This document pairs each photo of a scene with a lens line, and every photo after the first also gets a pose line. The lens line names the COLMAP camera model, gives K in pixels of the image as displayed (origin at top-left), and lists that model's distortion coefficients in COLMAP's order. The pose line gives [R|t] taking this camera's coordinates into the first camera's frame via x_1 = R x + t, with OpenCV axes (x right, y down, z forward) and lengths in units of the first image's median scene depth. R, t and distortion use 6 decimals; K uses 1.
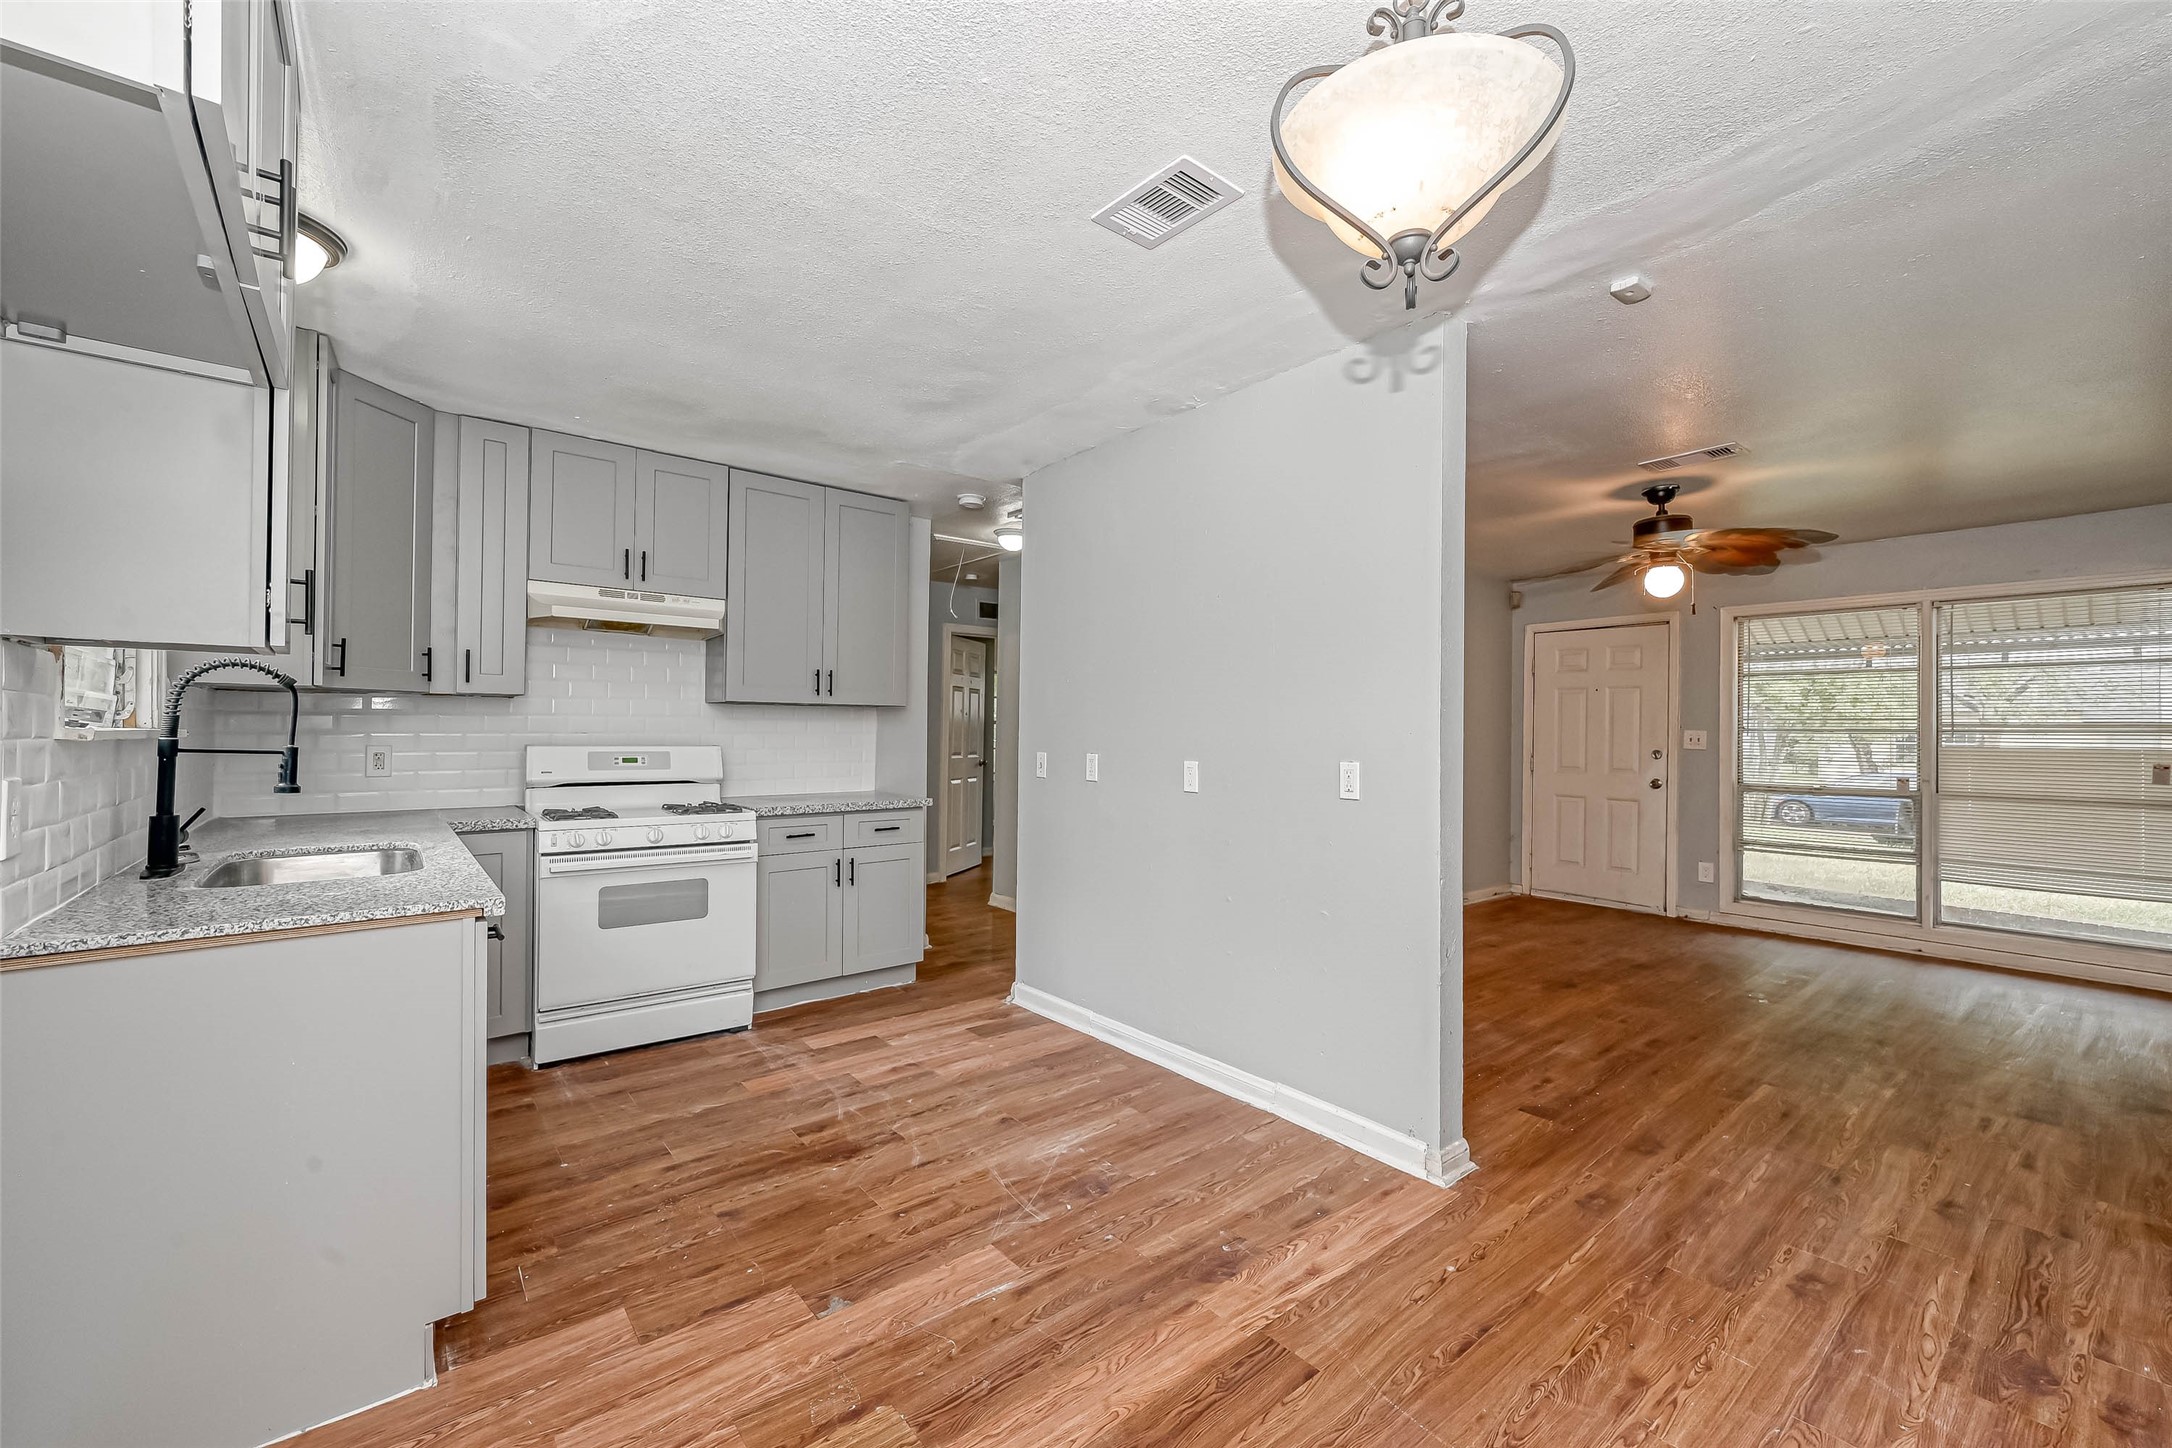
lens RADIAL K [[884.0, 0, 1074.2], [0, 884.0, 727.5], [0, 0, 1]] dist [0.000774, 0.000742]
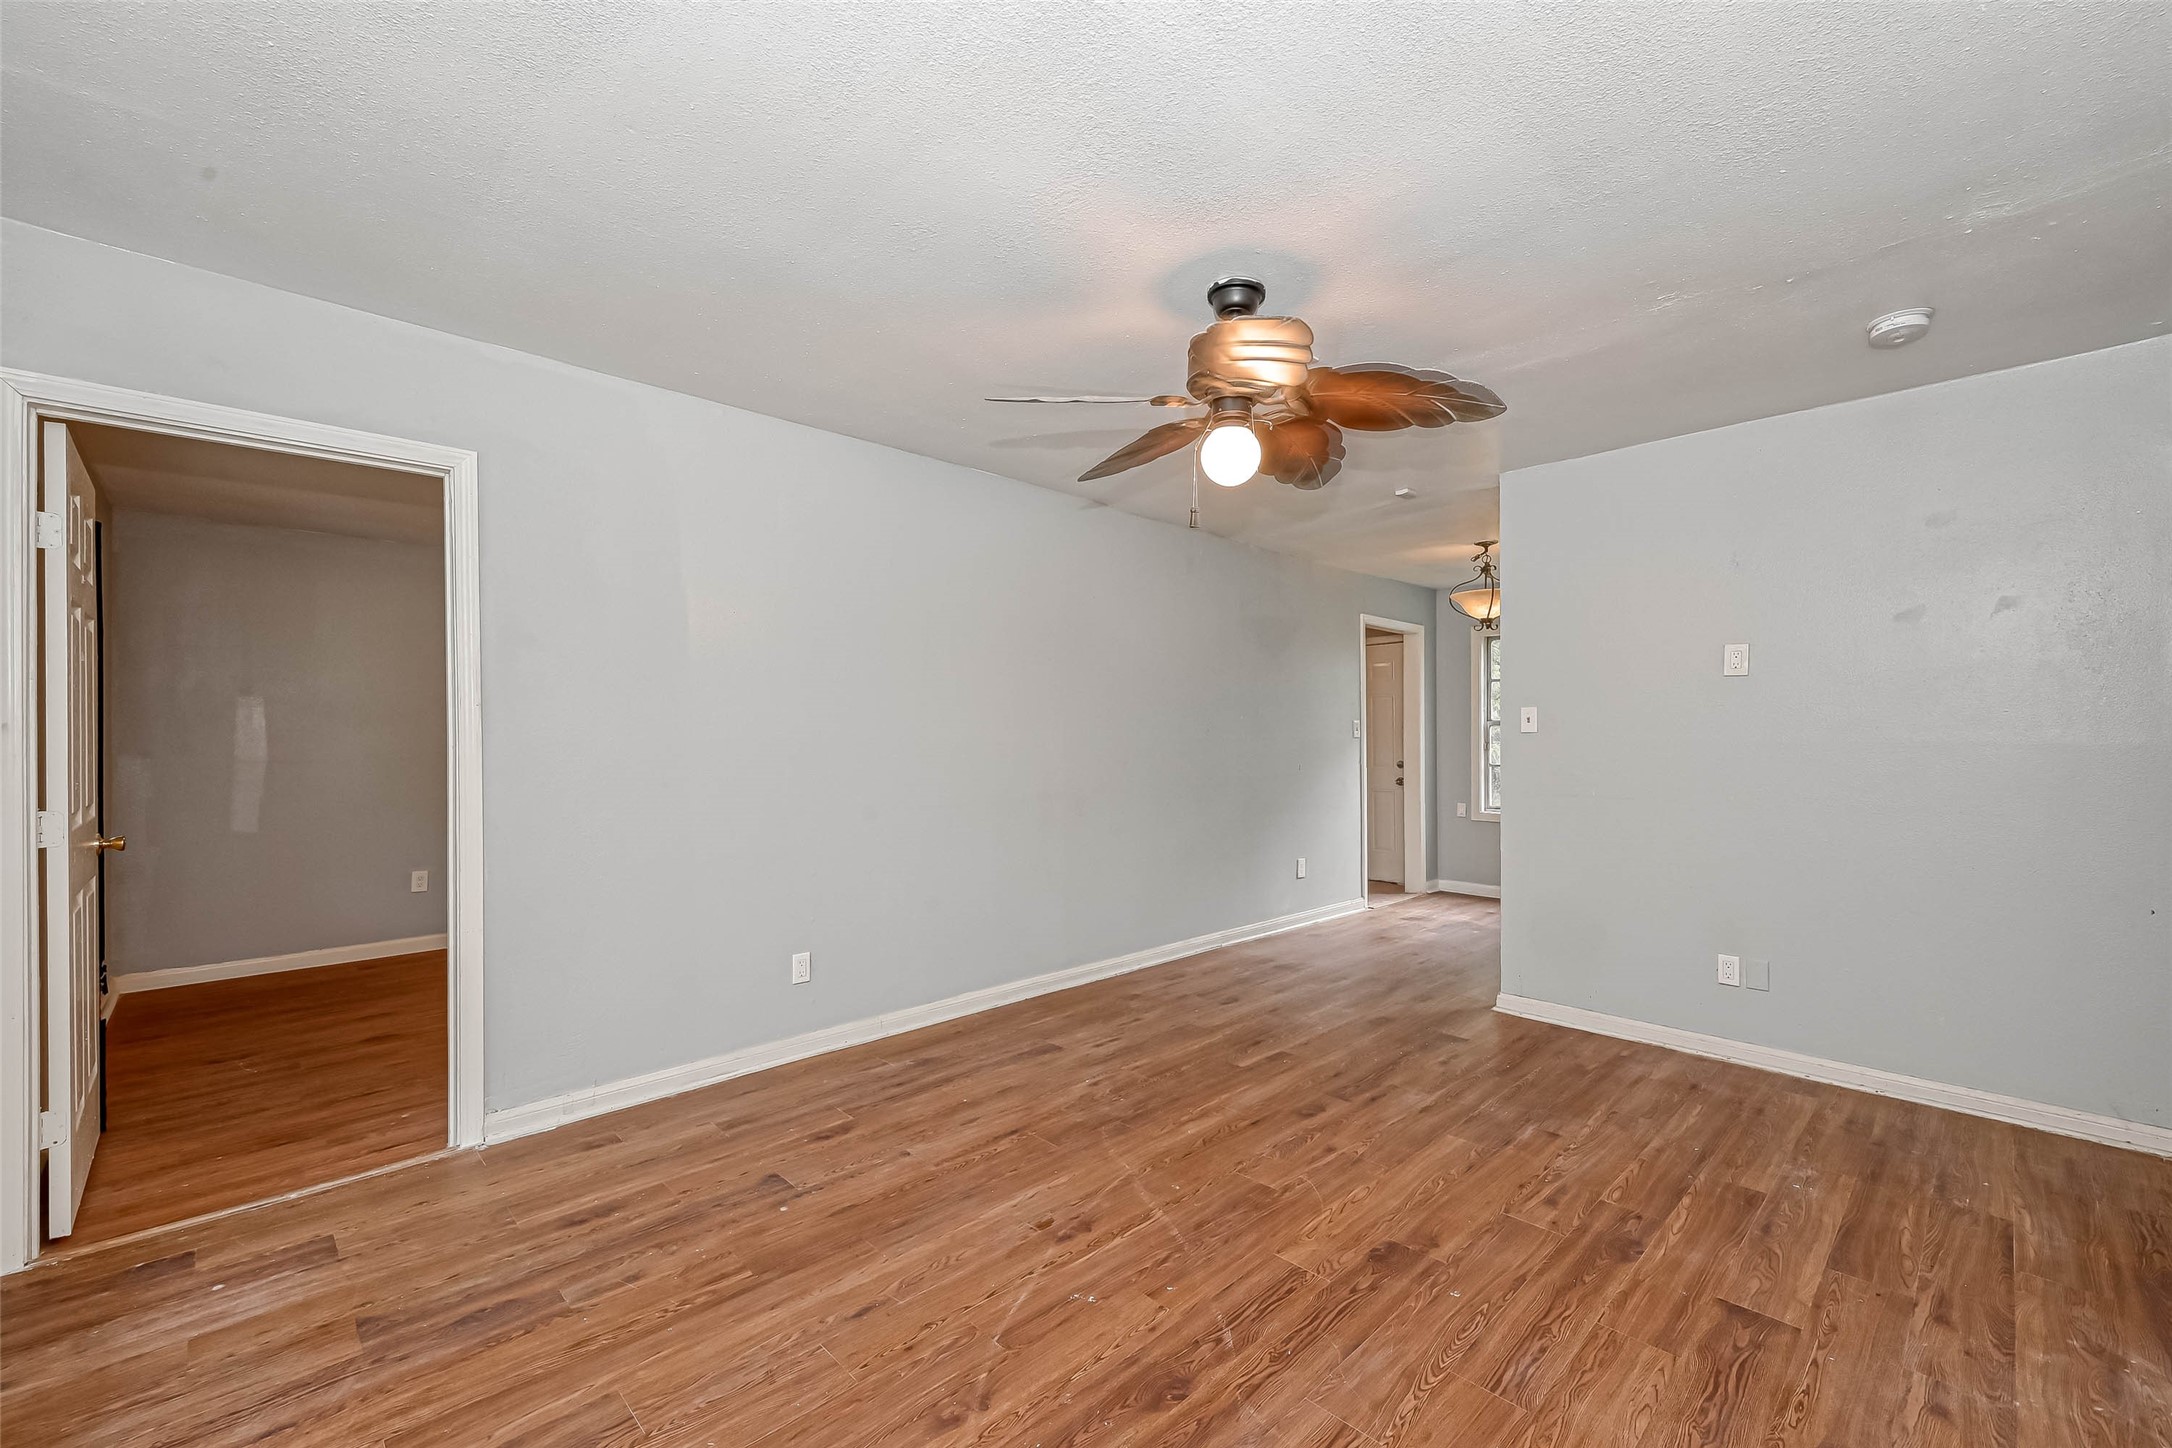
lens RADIAL K [[884.0, 0, 1086.3], [0, 884.0, 733.7], [0, 0, 1]] dist [0.000774, 0.000742]
pose [[-0.996710, -0.009696, -0.080466, 0.642146], [-0.008975, 0.999916, -0.009313, 0.015406], [0.080550, -0.008560, -0.996714, 1.237040]]
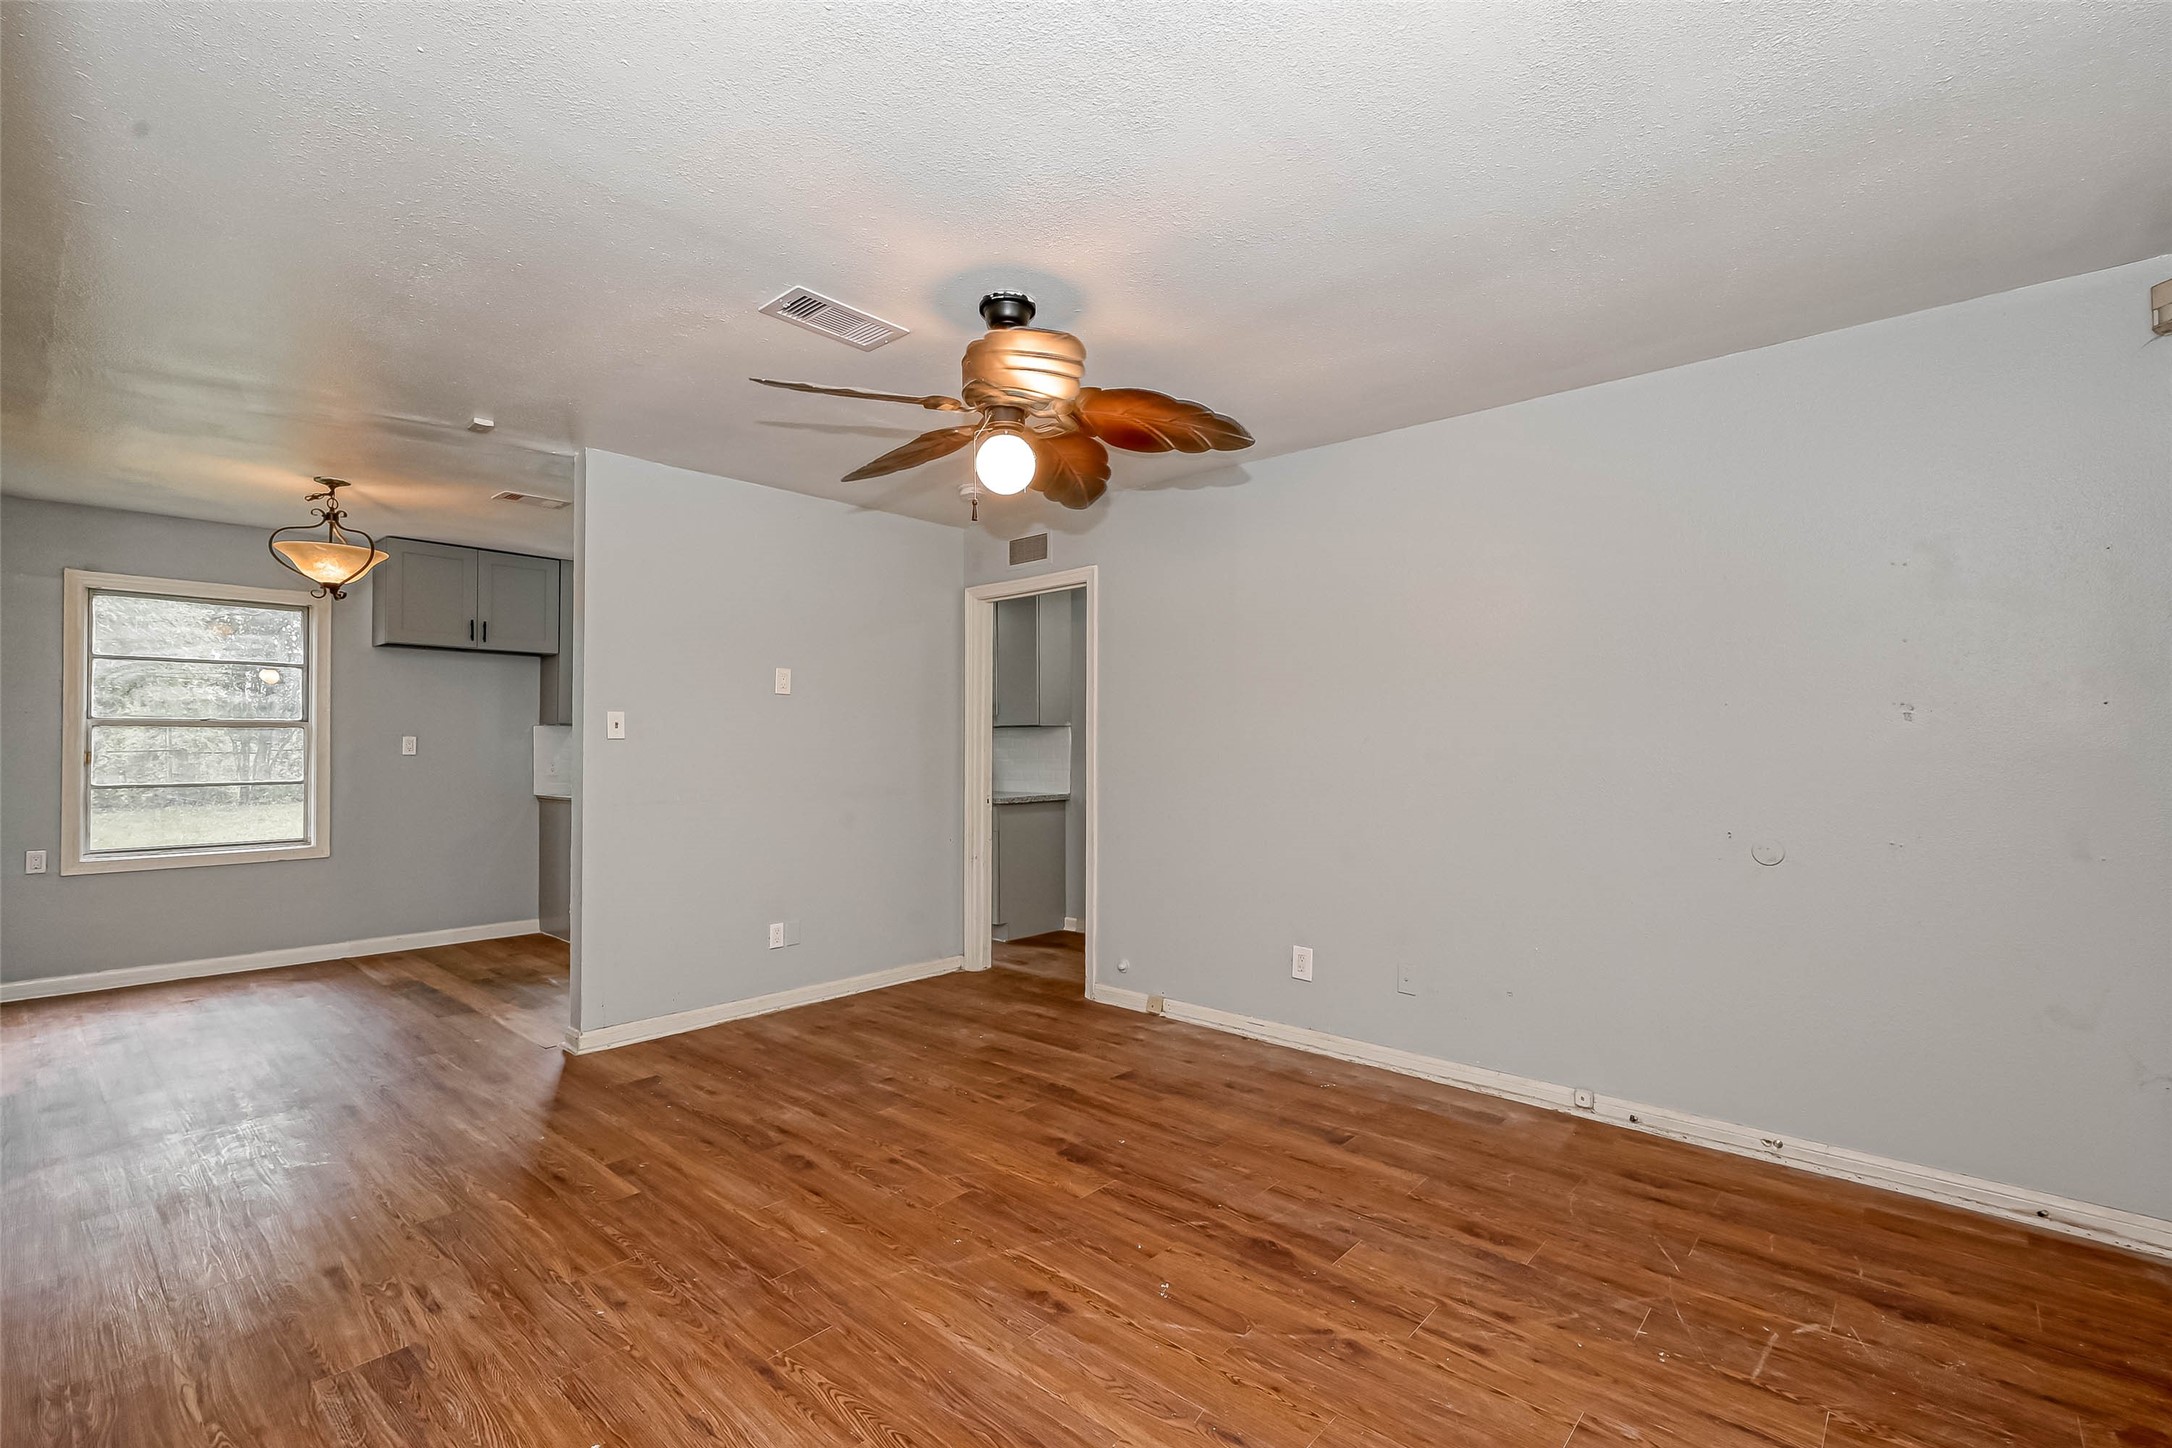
lens RADIAL K [[976.1, 0, 1091.2], [0, 976.1, 737.0], [0, 0, 1]] dist [0.004393, -0.000699]
pose [[0.153577, -0.018035, -0.987972, 1.027373], [0.004559, 0.999836, -0.017543, 0.017725], [0.988126, -0.001810, 0.153634, 0.768924]]
